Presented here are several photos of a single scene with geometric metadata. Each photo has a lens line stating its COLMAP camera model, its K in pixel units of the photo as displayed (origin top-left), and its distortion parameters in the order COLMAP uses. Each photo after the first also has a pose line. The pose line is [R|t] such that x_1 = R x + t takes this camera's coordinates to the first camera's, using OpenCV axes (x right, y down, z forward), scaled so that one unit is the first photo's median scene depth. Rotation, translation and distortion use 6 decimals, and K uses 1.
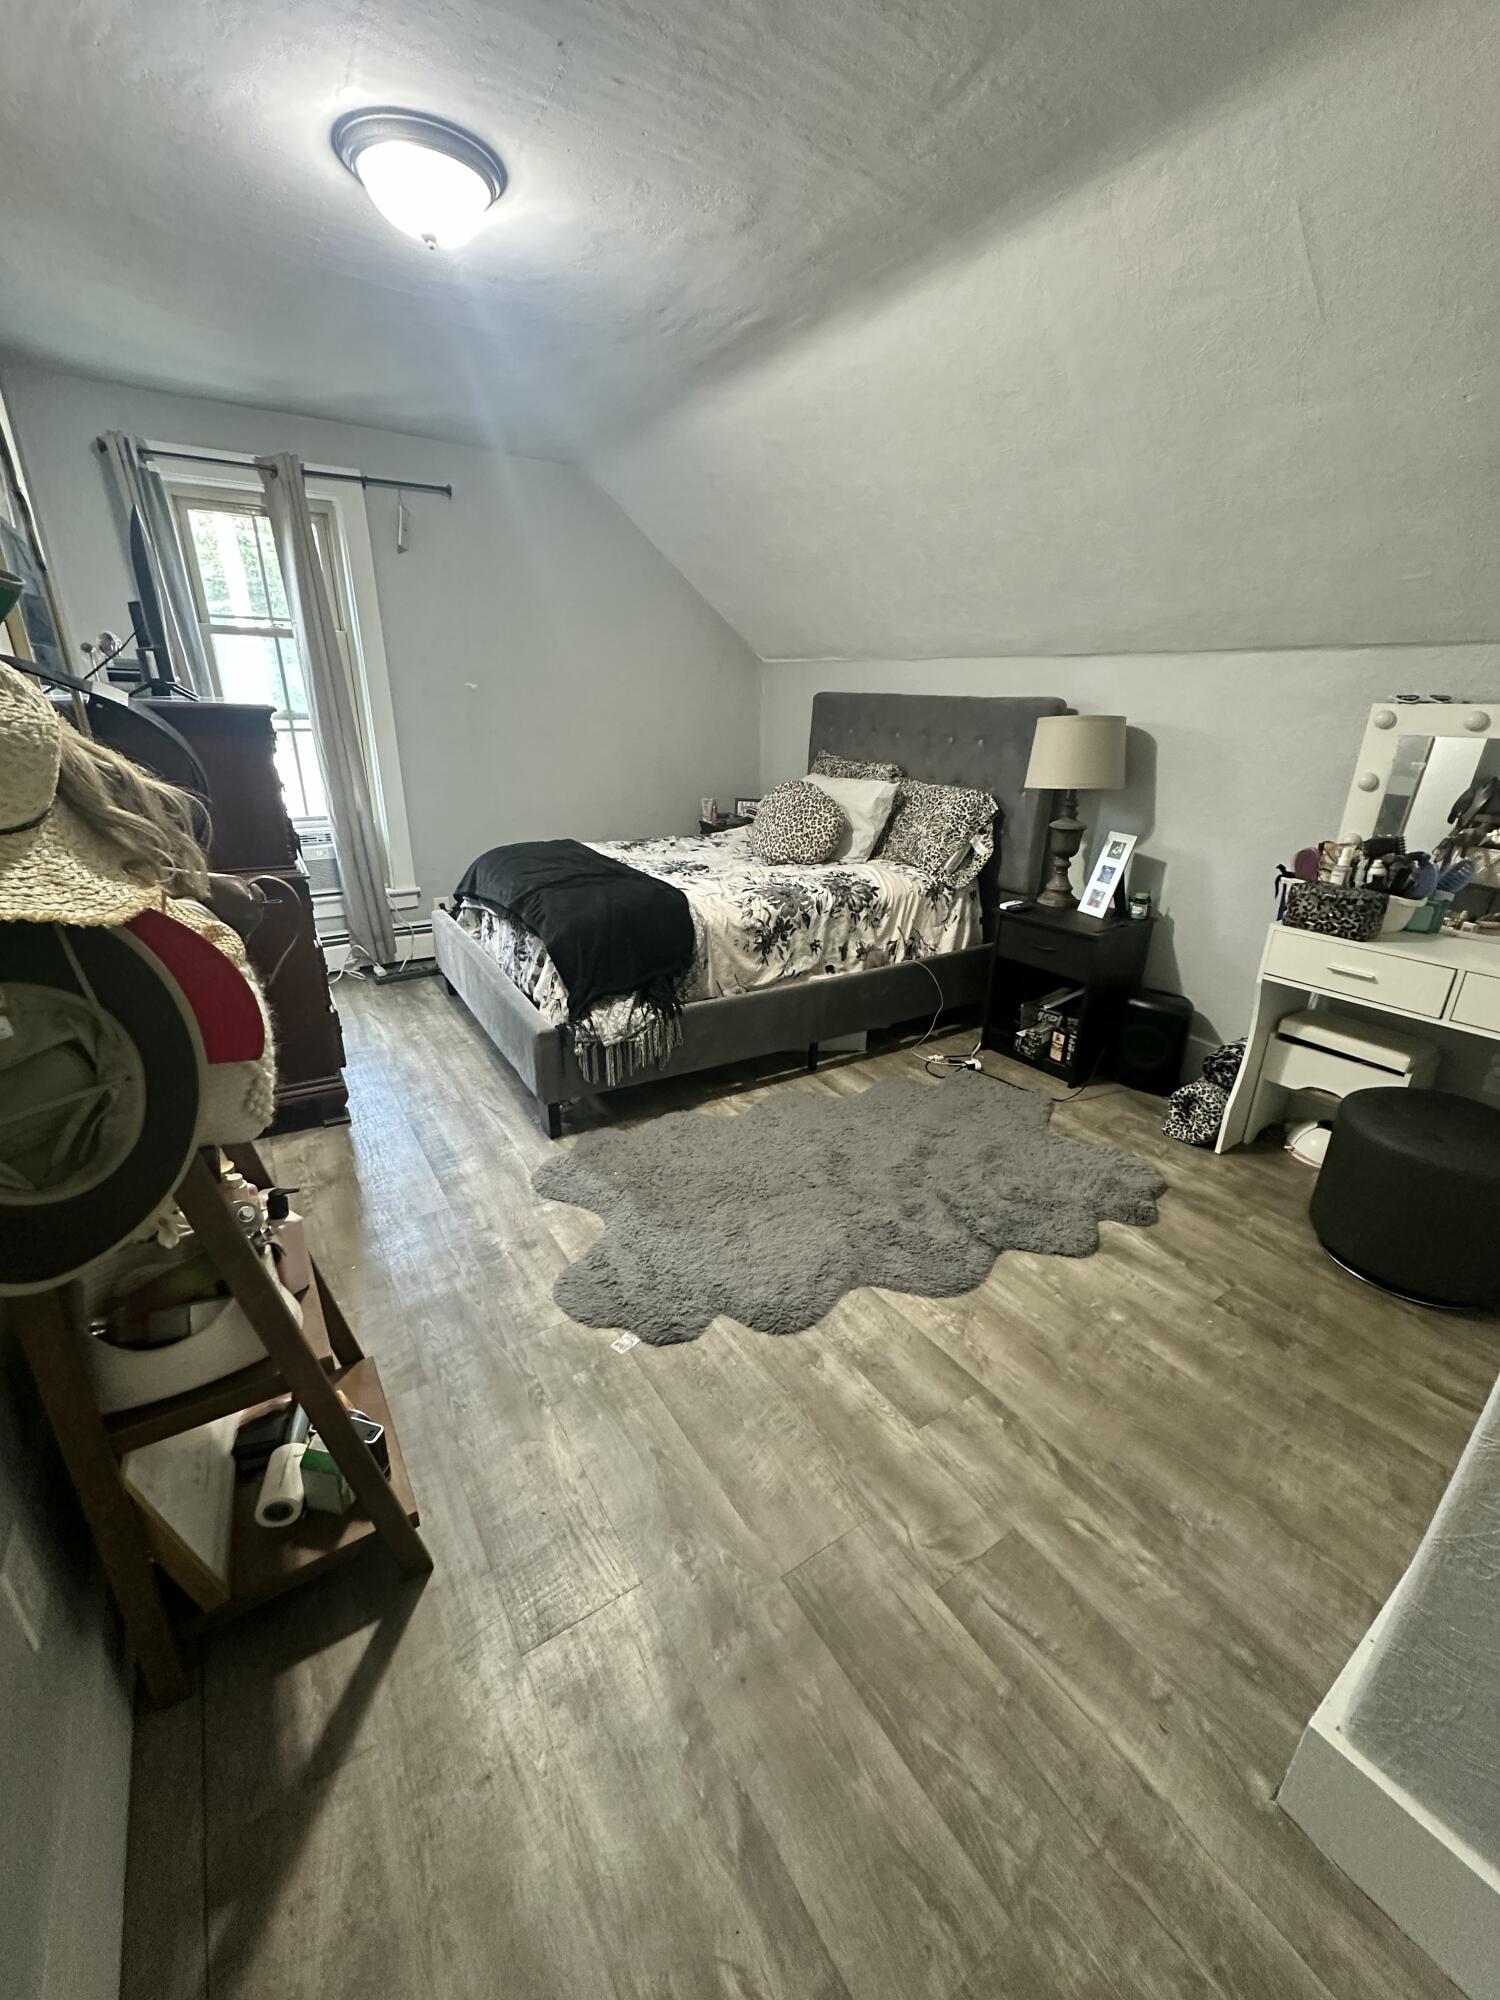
lens RADIAL K [[801.4, 0, 752.3], [0, 801.4, 1006.7], [0, 0, 1]] dist [-0.002763, 0.000197]
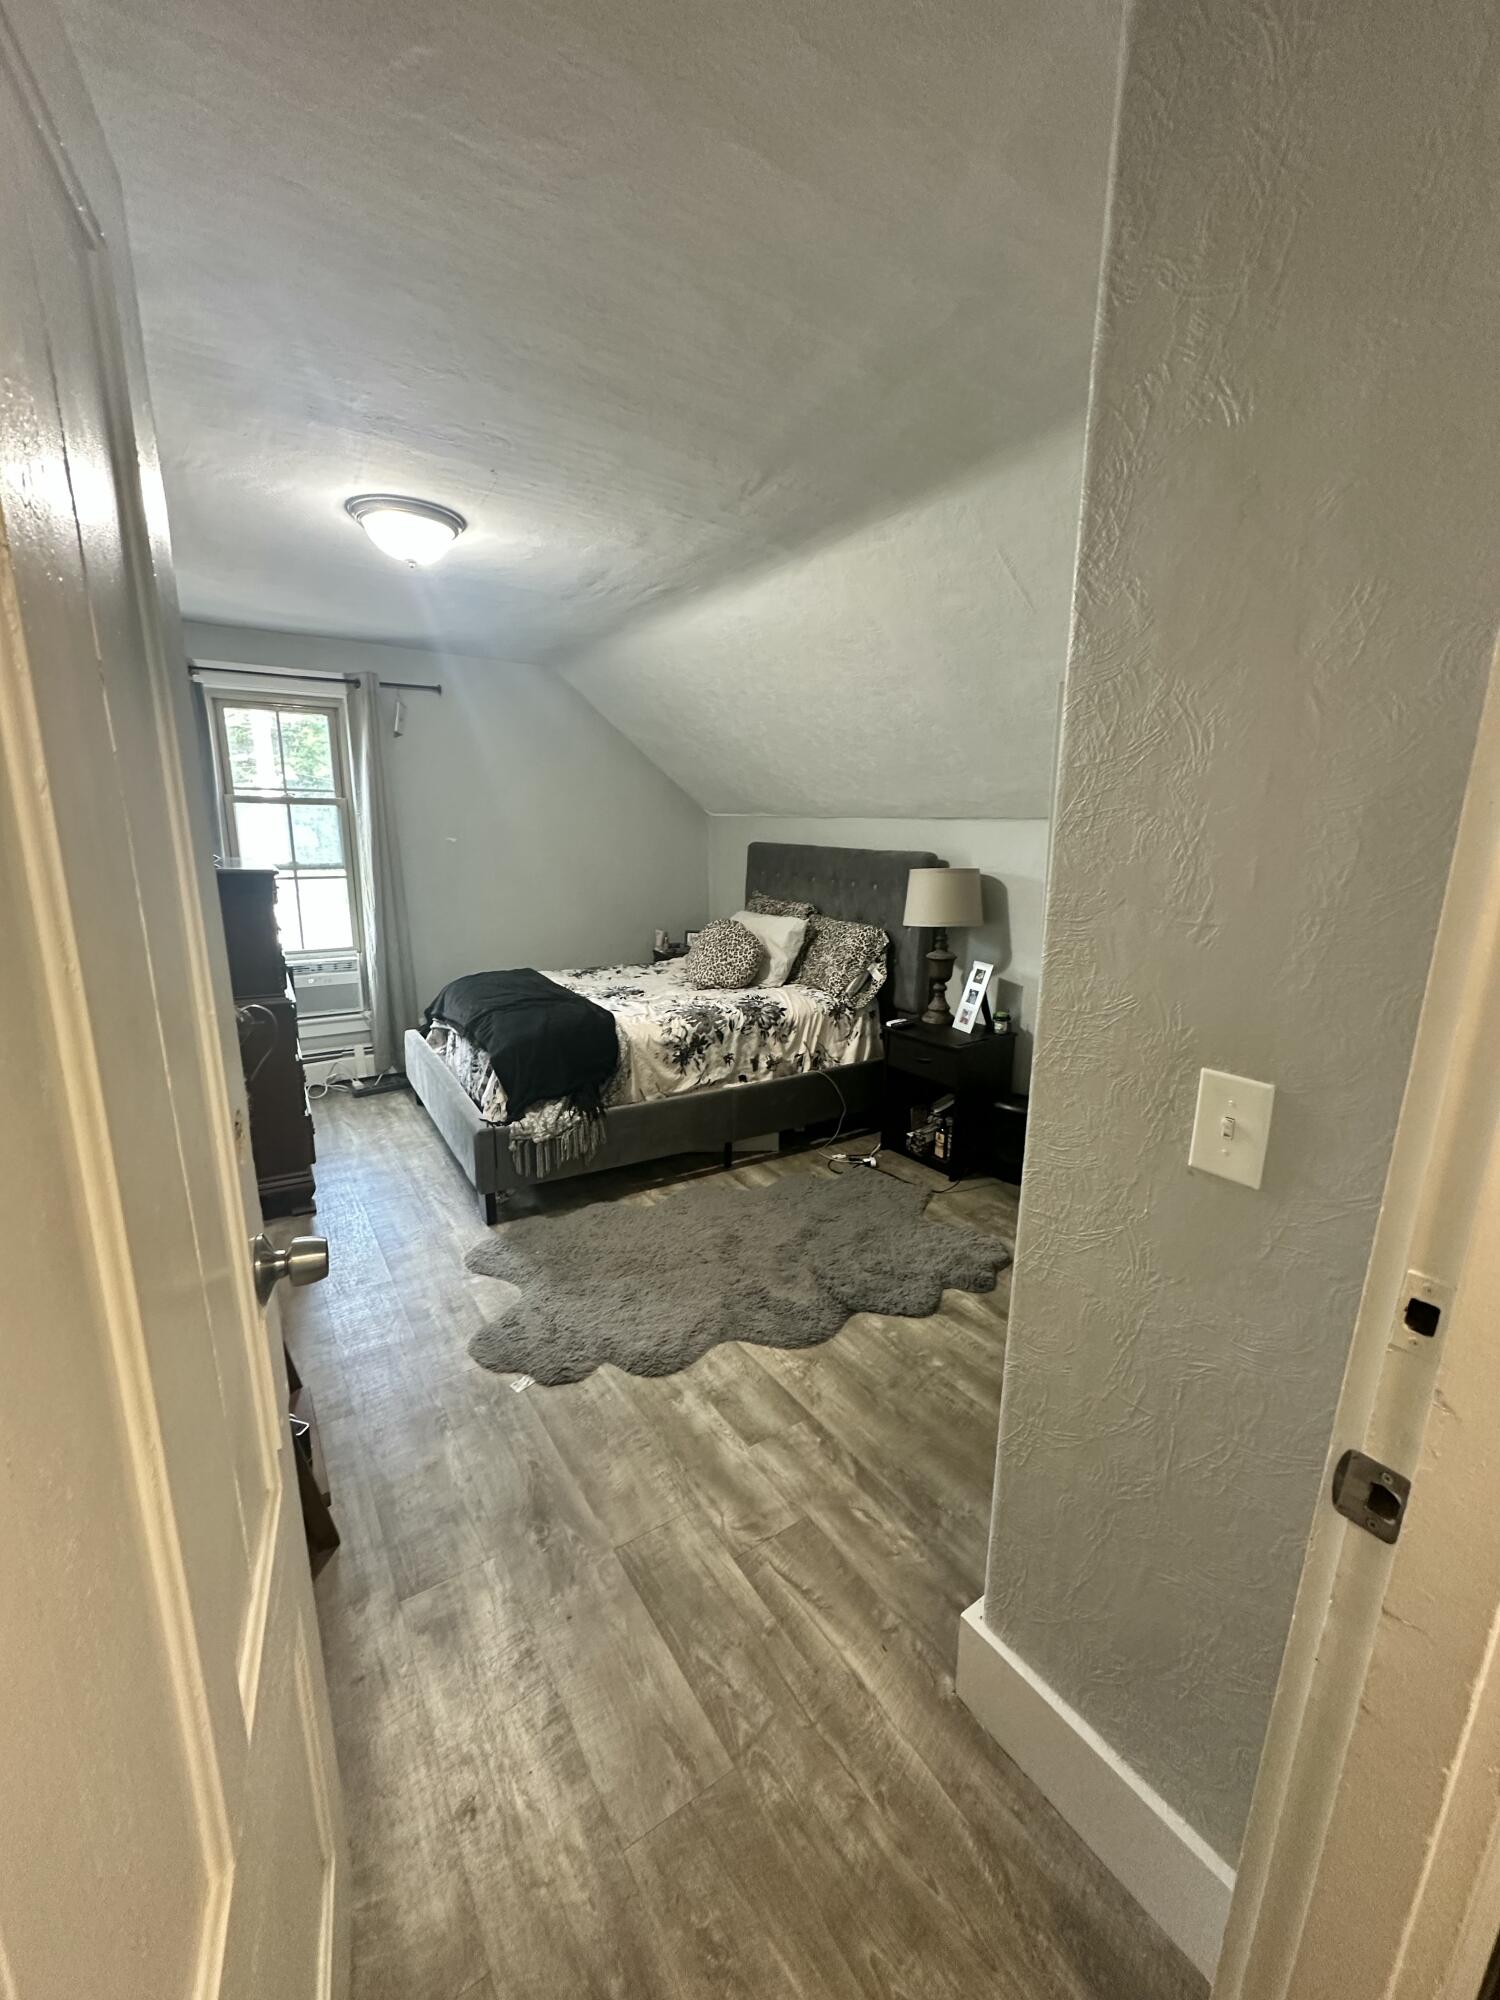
lens RADIAL K [[801.4, 0, 748.7], [0, 801.4, 1004.7], [0, 0, 1]] dist [-0.002763, 0.000197]
pose [[0.999982, -0.005945, 0.000354, 0.175988], [0.005931, 0.988591, -0.150508, 0.036353], [0.000545, 0.150508, 0.988609, -0.264744]]
